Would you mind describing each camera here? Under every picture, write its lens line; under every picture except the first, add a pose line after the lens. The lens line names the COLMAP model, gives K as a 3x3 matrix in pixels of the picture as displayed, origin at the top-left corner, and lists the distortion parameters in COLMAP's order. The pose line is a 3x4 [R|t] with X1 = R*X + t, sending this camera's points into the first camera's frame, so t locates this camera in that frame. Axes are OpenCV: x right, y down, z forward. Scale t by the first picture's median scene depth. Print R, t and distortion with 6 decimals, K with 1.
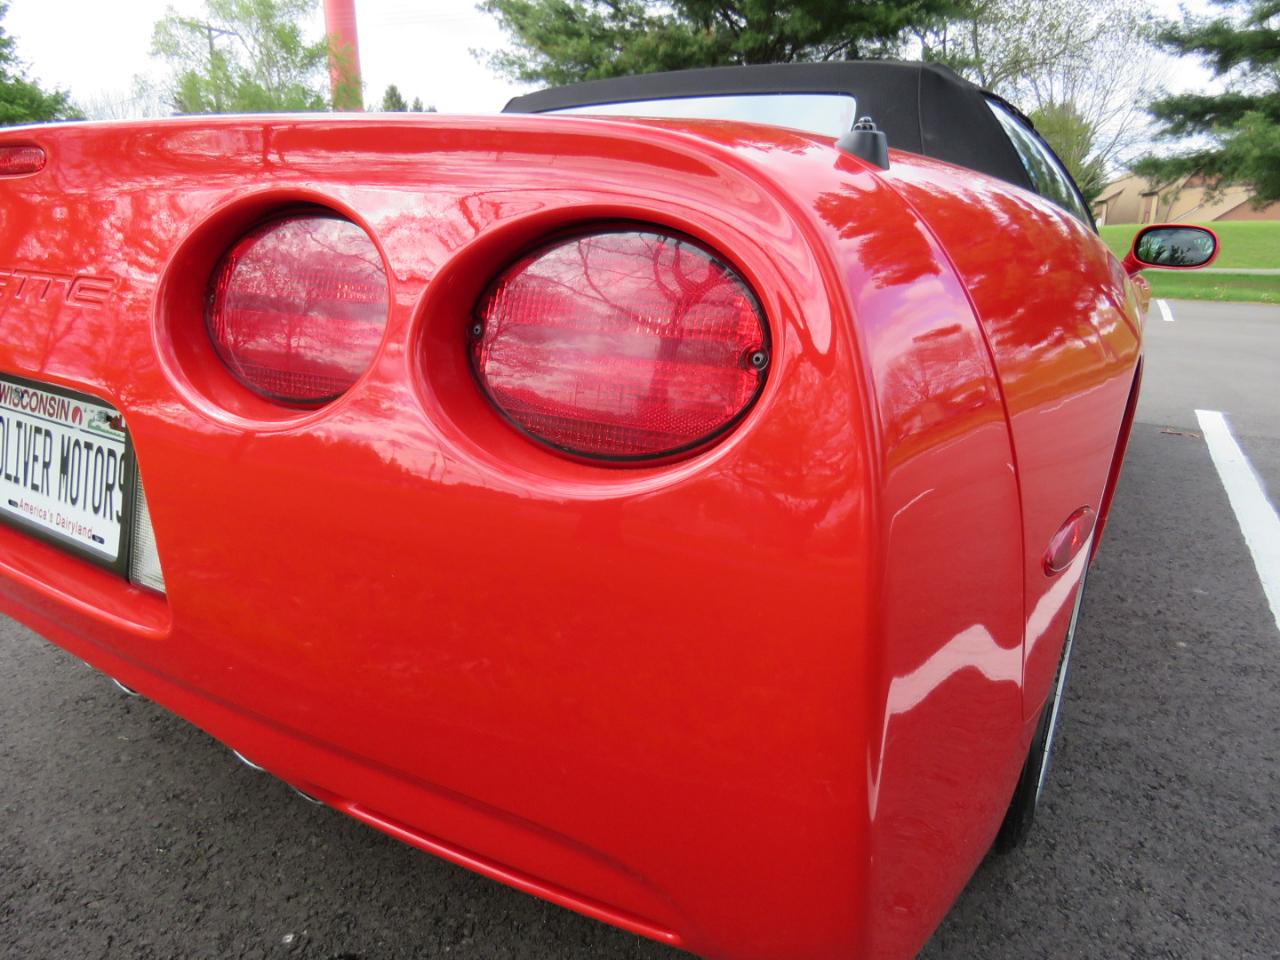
lens RADIAL K [[805.4, 0, 636.2], [0, 805.4, 475.9], [0, 0, 1]] dist [-0.003481, 0.001253]
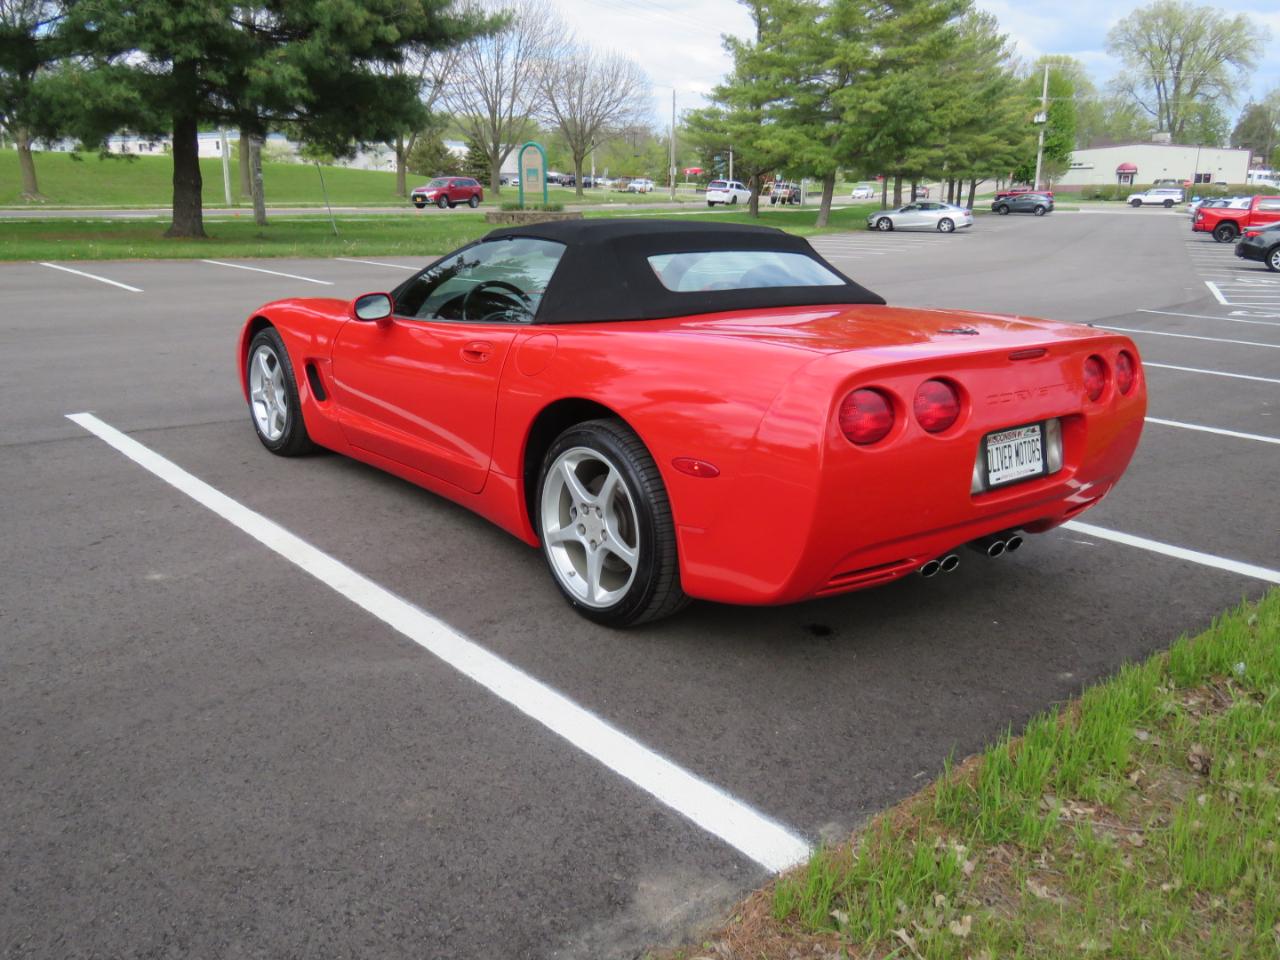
lens RADIAL K [[1037.4, 0, 633.2], [0, 1037.4, 479.5], [0, 0, 1]] dist [-0.004815, 0.005949]
pose [[0.319934, -0.261627, 0.910601, -0.172771], [0.248736, 0.950598, 0.185727, -0.036218], [-0.914206, 0.167078, 0.369205, 0.034508]]
